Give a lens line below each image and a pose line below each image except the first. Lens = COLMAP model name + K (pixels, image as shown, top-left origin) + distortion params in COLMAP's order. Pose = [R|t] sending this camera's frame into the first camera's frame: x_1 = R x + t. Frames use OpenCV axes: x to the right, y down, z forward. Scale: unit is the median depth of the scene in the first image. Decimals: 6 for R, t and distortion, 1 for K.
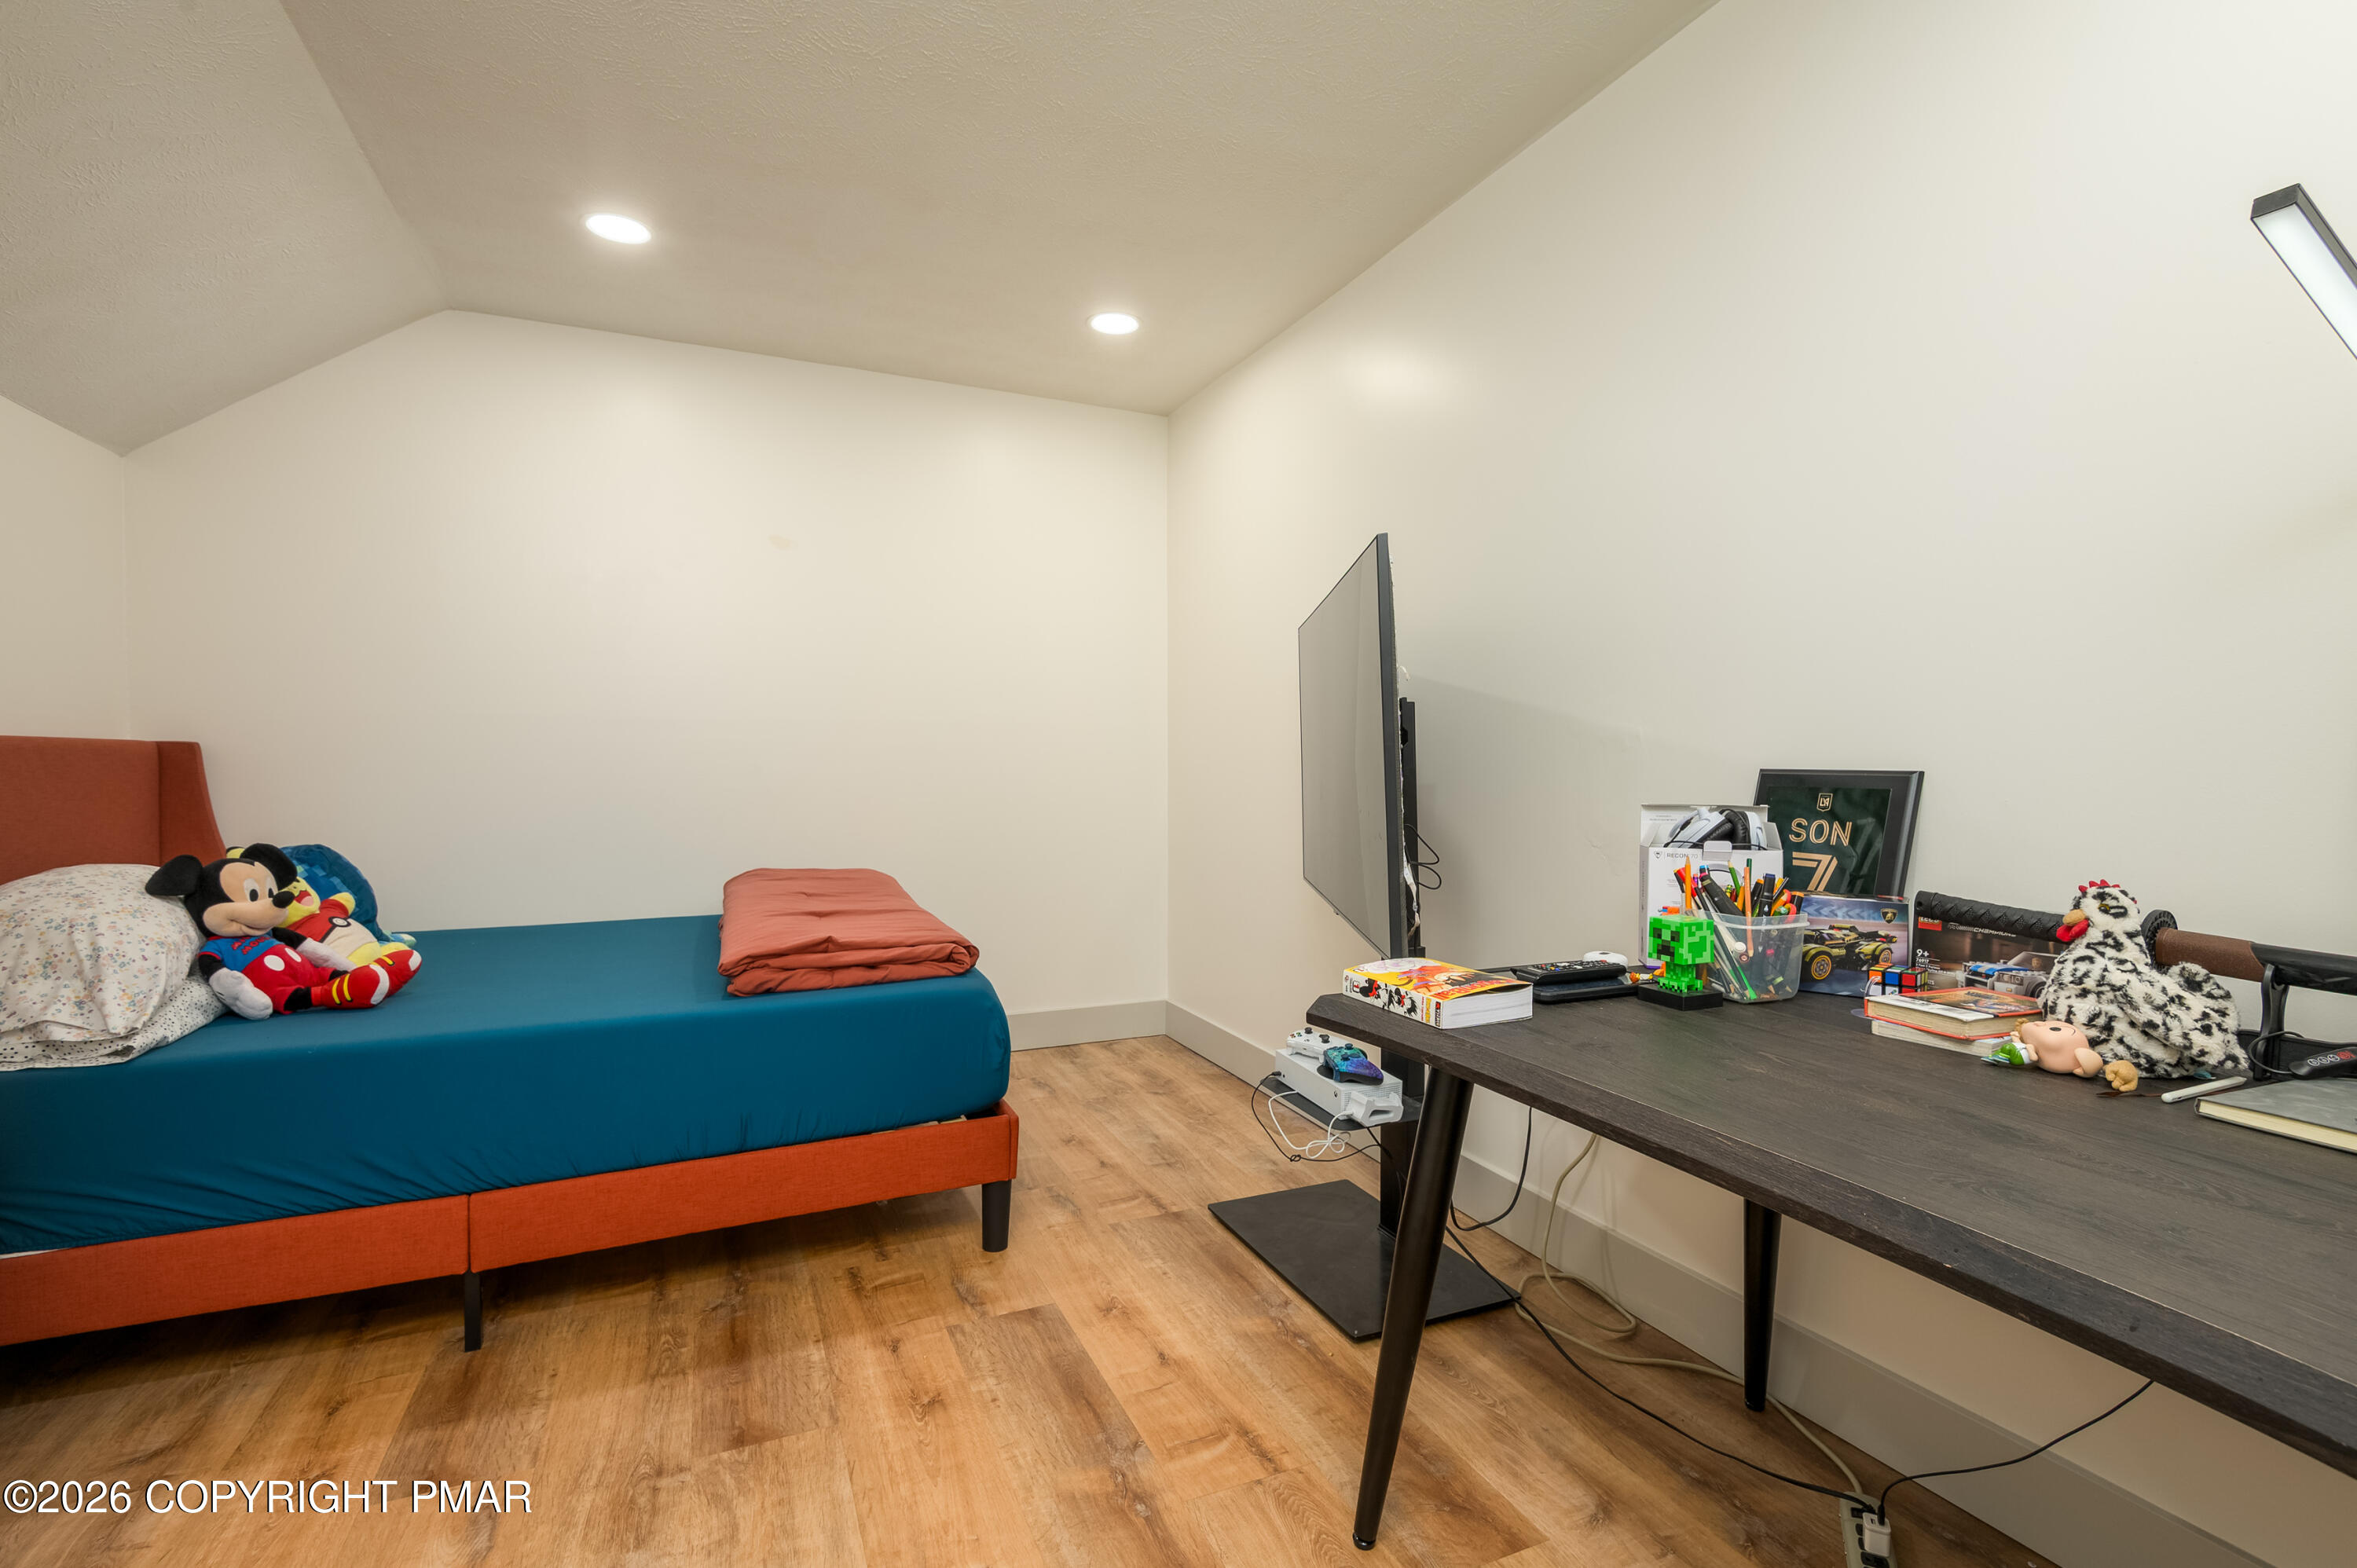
lens RADIAL K [[1076.3, 0, 1184.8], [0, 1076.3, 775.0], [0, 0, 1]] dist [0.009987, -0.000937]
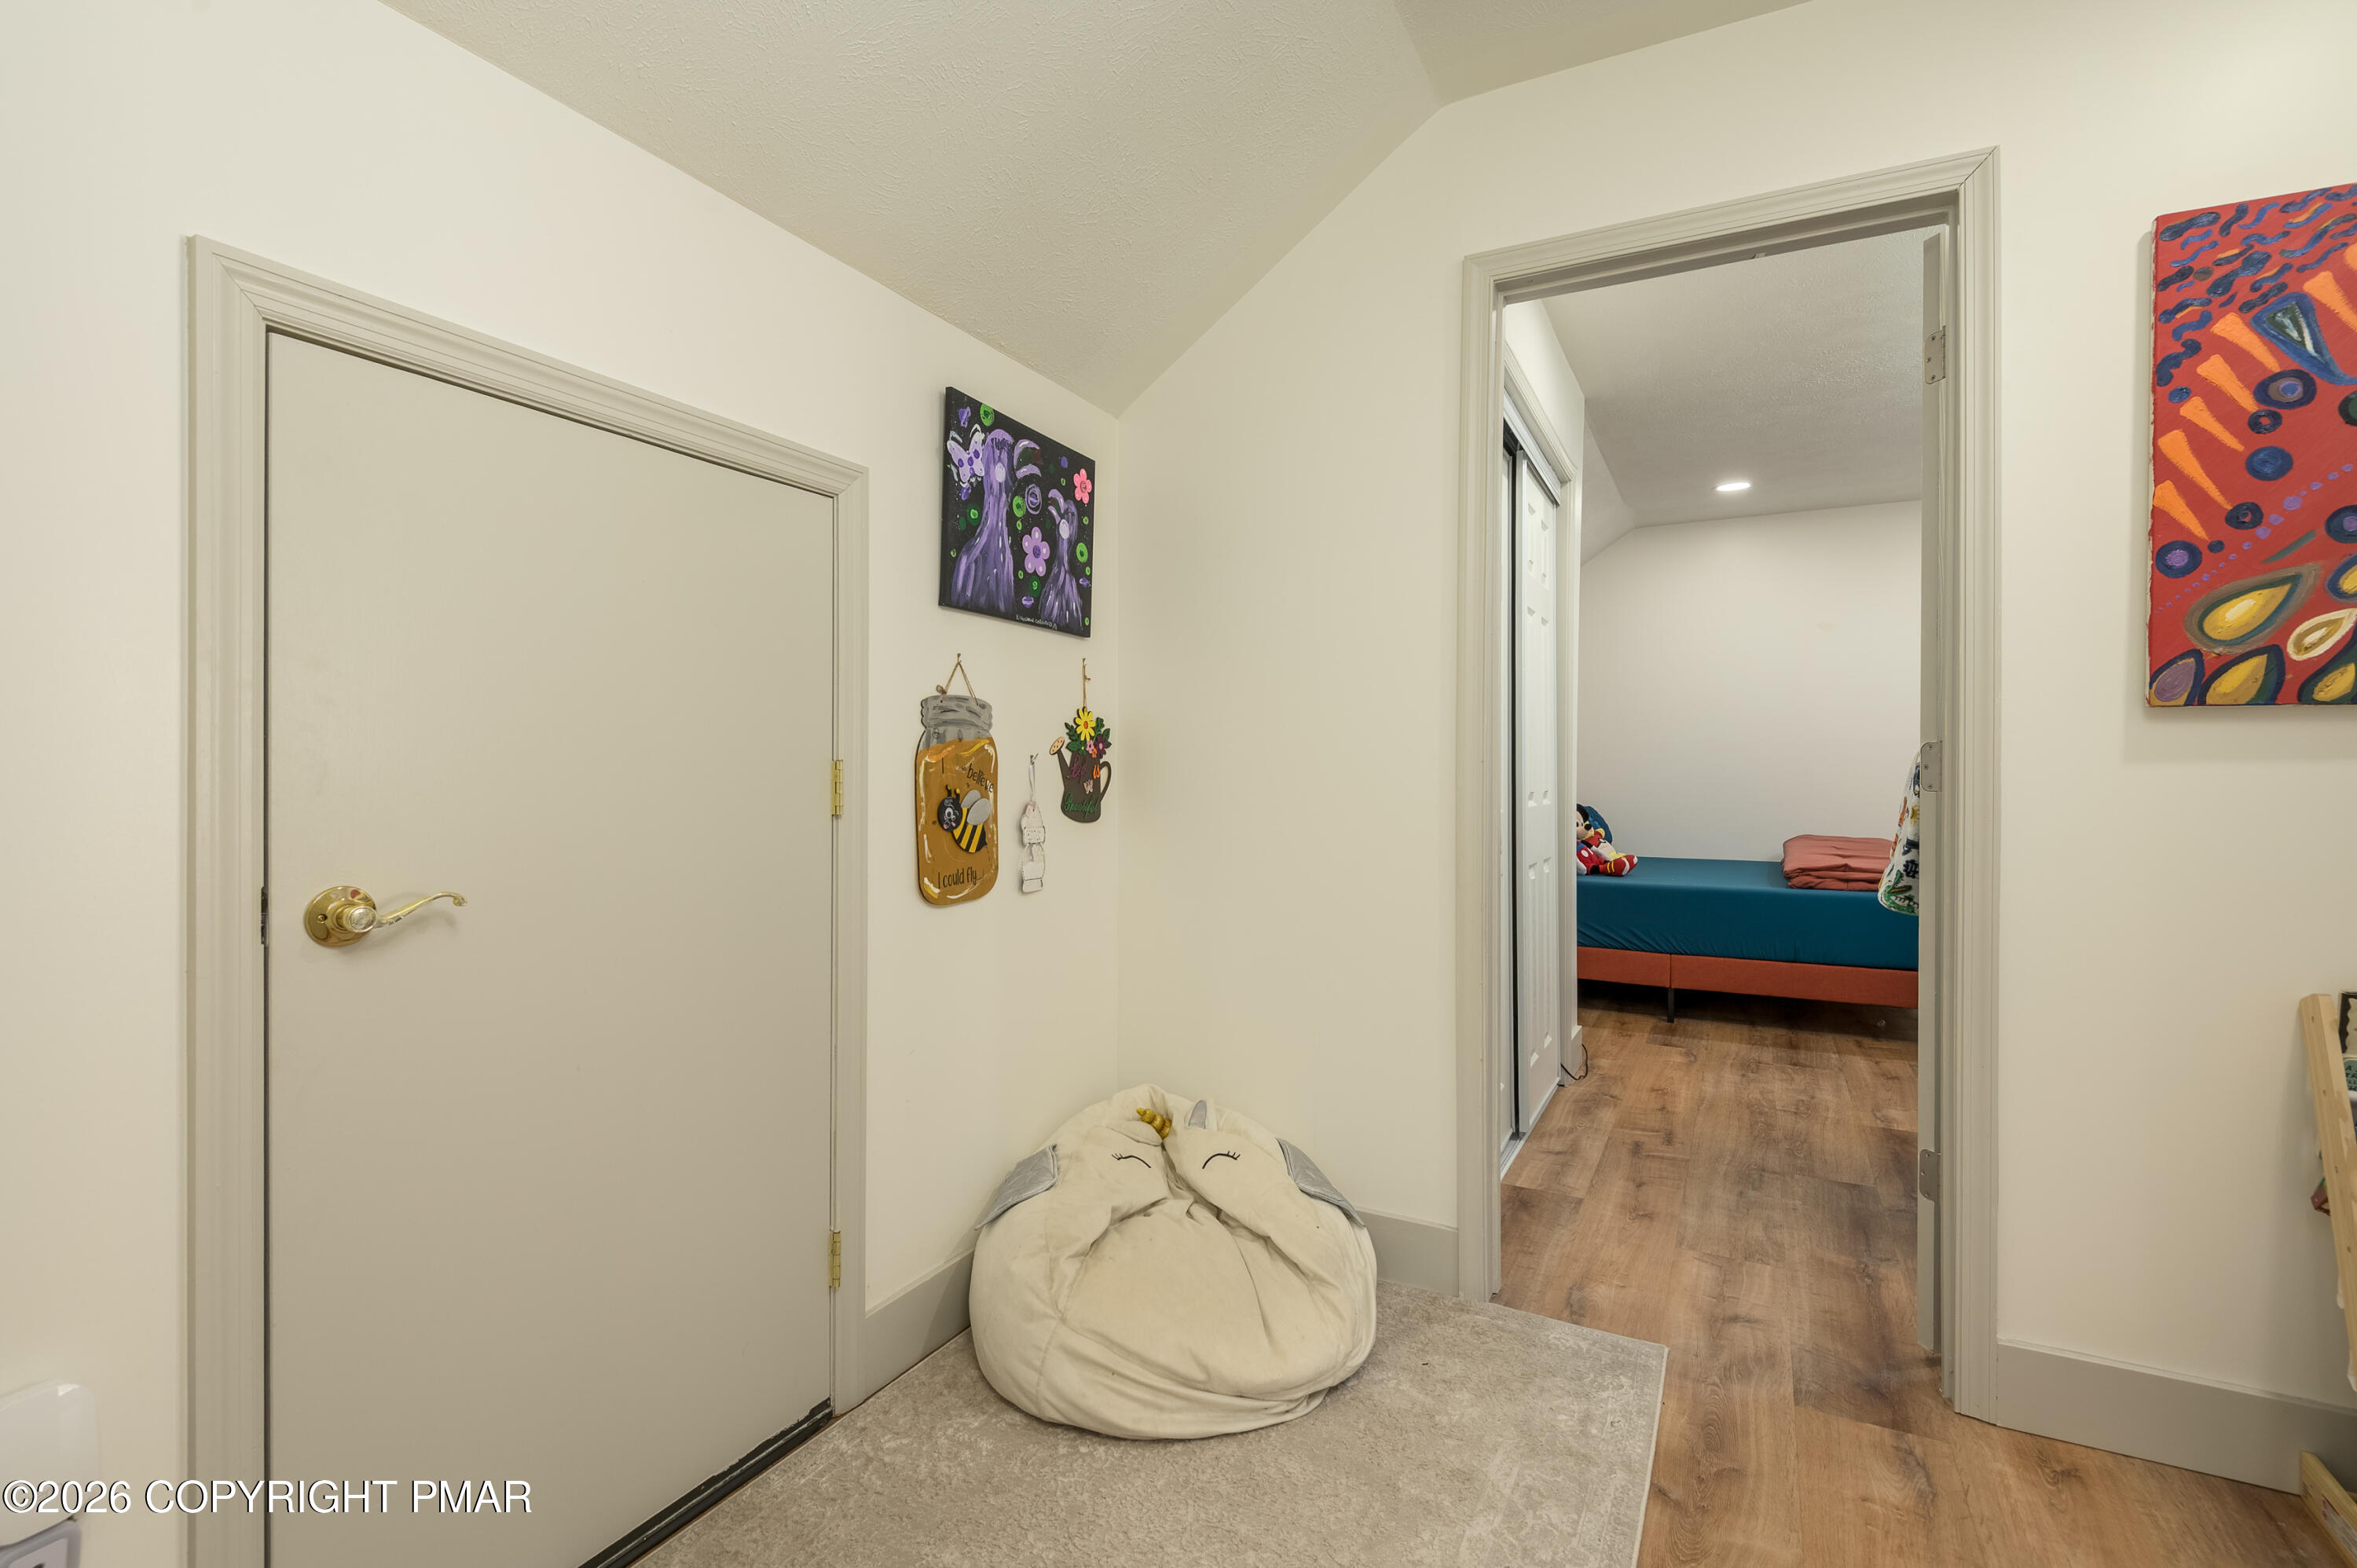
lens RADIAL K [[1076.3, 0, 1181.4], [0, 1076.3, 775.2], [0, 0, 1]] dist [0.009987, -0.000937]
pose [[0.620710, 0.012382, -0.783942, 0.438548], [-0.014656, 0.999884, 0.004189, 0.006794], [0.783903, 0.008890, 0.620819, -1.113400]]
